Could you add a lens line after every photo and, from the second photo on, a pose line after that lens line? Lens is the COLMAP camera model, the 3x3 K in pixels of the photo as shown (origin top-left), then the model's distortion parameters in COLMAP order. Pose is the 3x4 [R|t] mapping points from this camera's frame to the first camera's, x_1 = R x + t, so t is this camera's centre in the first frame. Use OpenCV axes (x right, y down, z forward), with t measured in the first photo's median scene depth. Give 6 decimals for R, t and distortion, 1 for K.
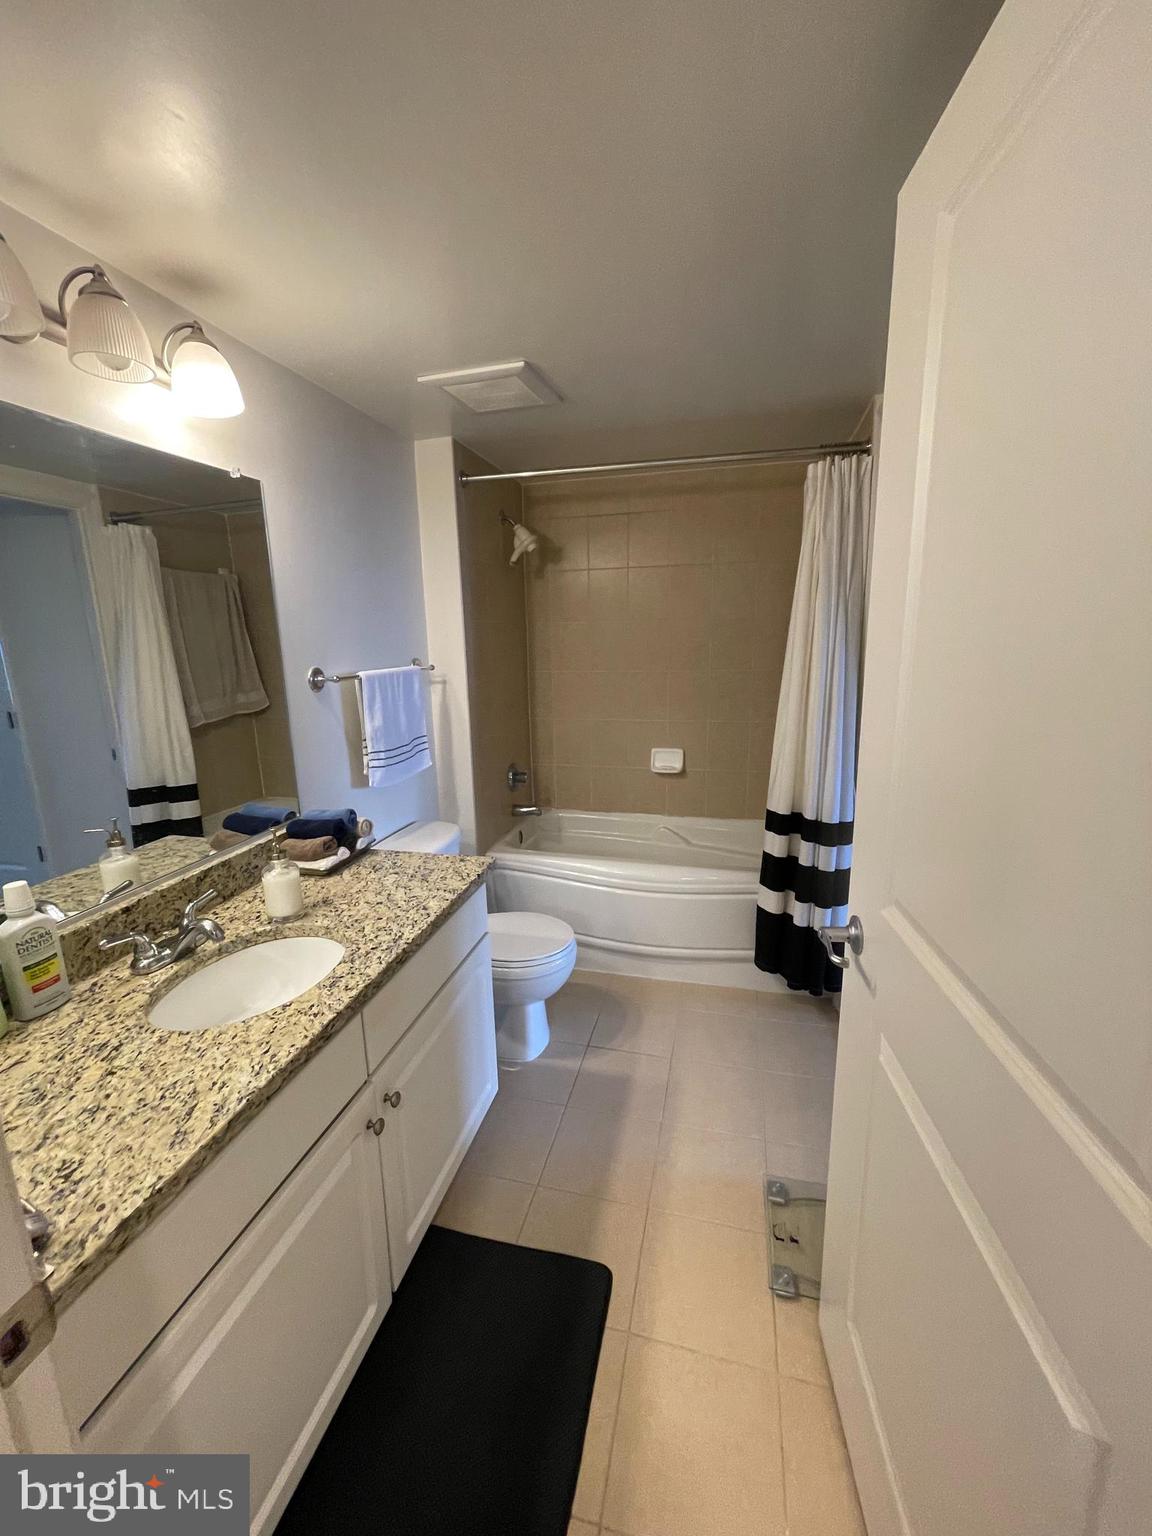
lens RADIAL K [[626.3, 0, 570.3], [0, 626.3, 755.4], [0, 0, 1]] dist [-0.006869, 0.000994]
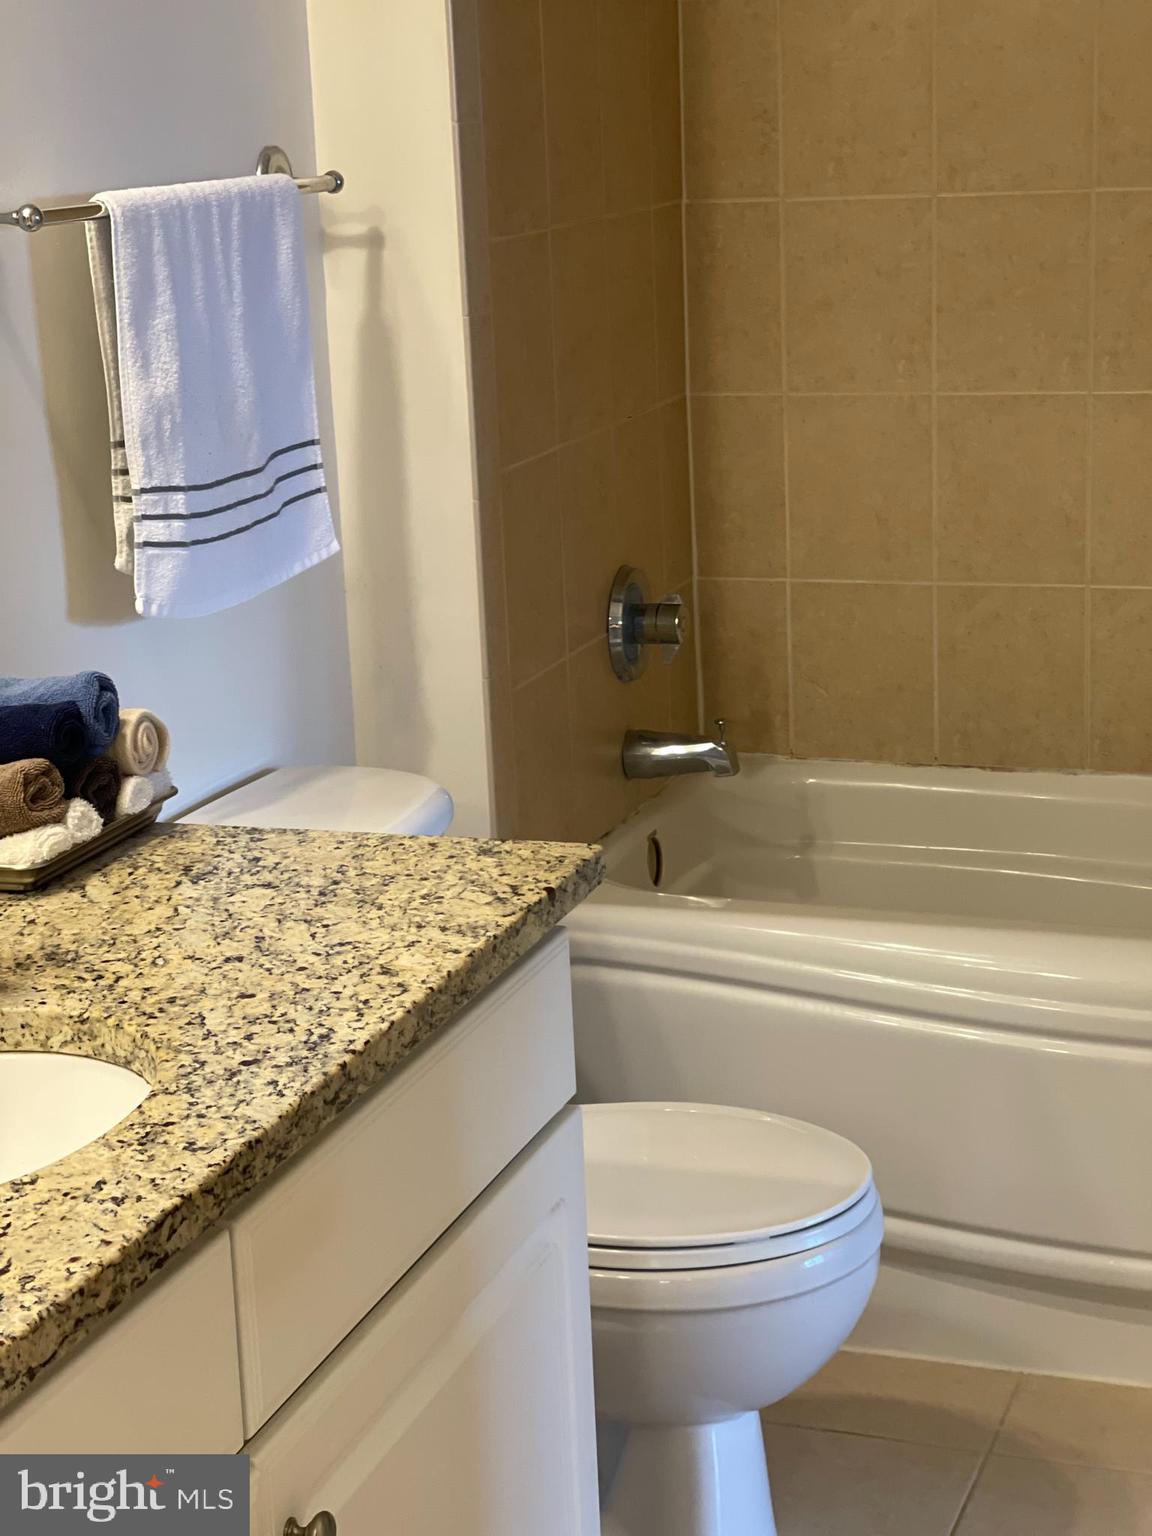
lens RADIAL K [[2897.7, 0, 541.5], [0, 2897.7, 786.9], [0, 0, 1]] dist [0.192795, 0.000000]
pose [[0.995295, 0.004872, -0.096769, -0.016549], [0.000278, 0.998587, 0.053133, 0.058117], [0.096892, -0.052910, 0.993888, -0.274273]]
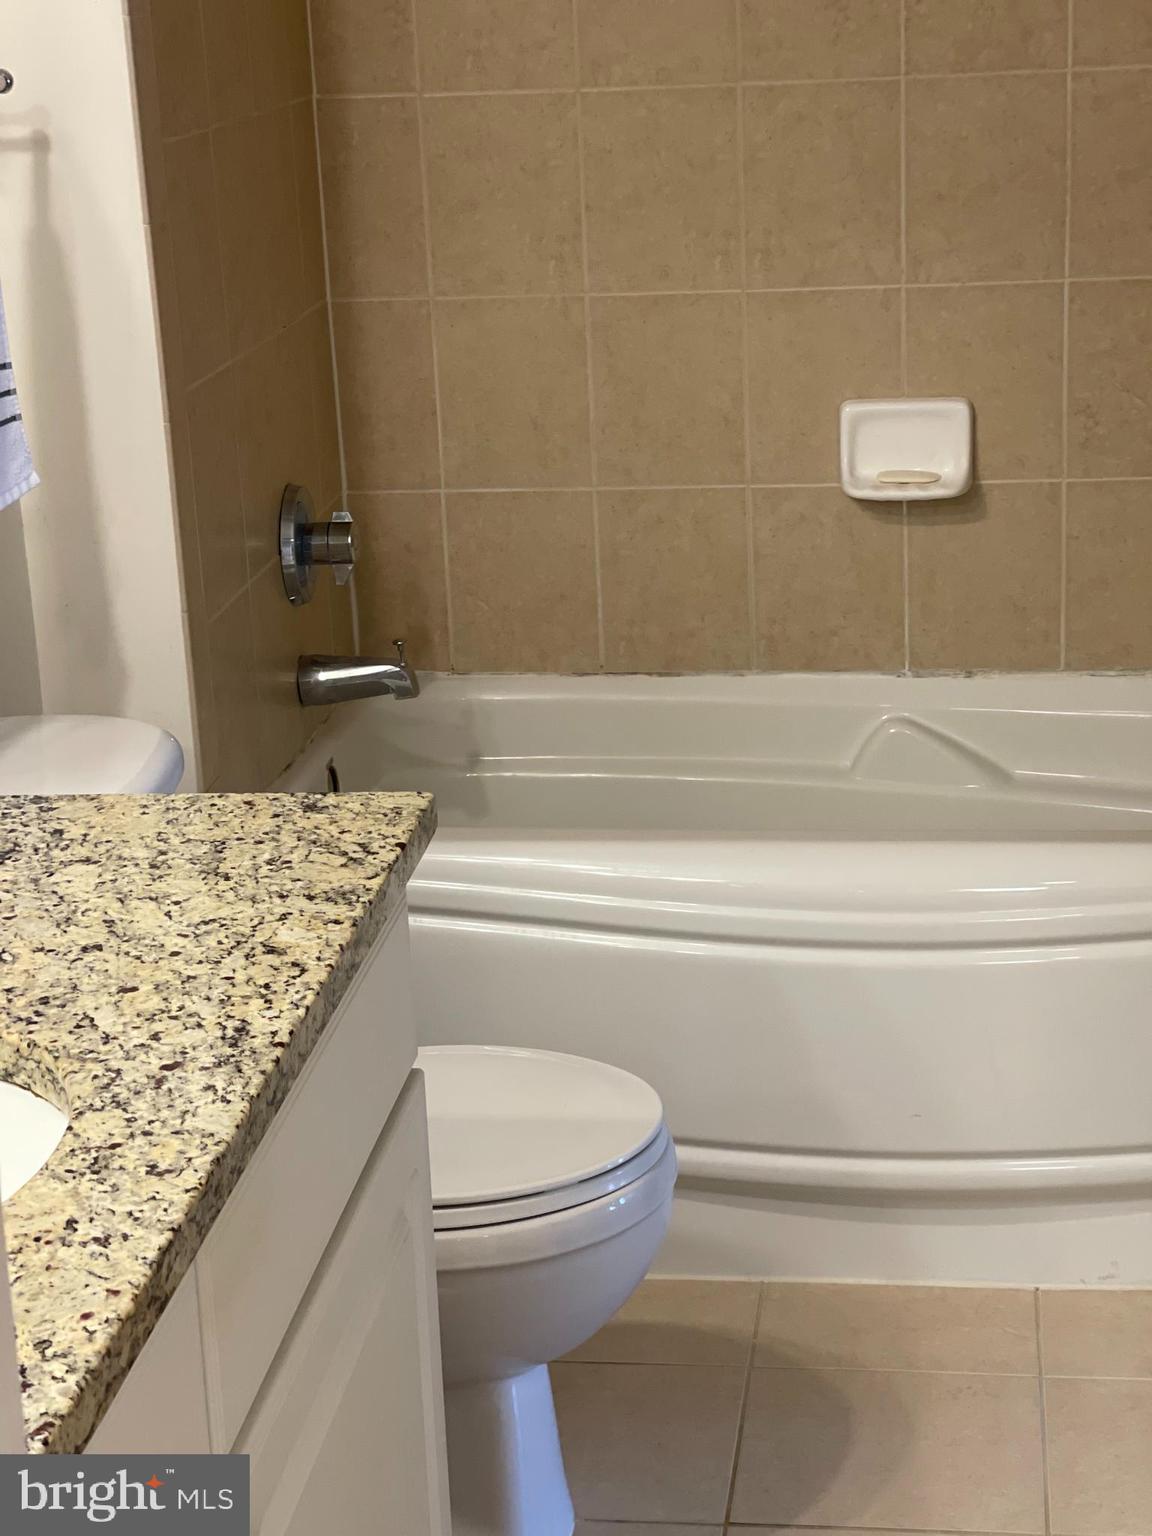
lens RADIAL K [[2897.7, 0, 579.5], [0, 2897.7, 762.0], [0, 0, 1]] dist [0.192795, 0.000000]
pose [[0.992098, -0.054214, 0.113148, -0.171648], [0.044500, 0.995242, 0.086676, 0.039379], [-0.117309, -0.080956, 0.989790, -0.209261]]
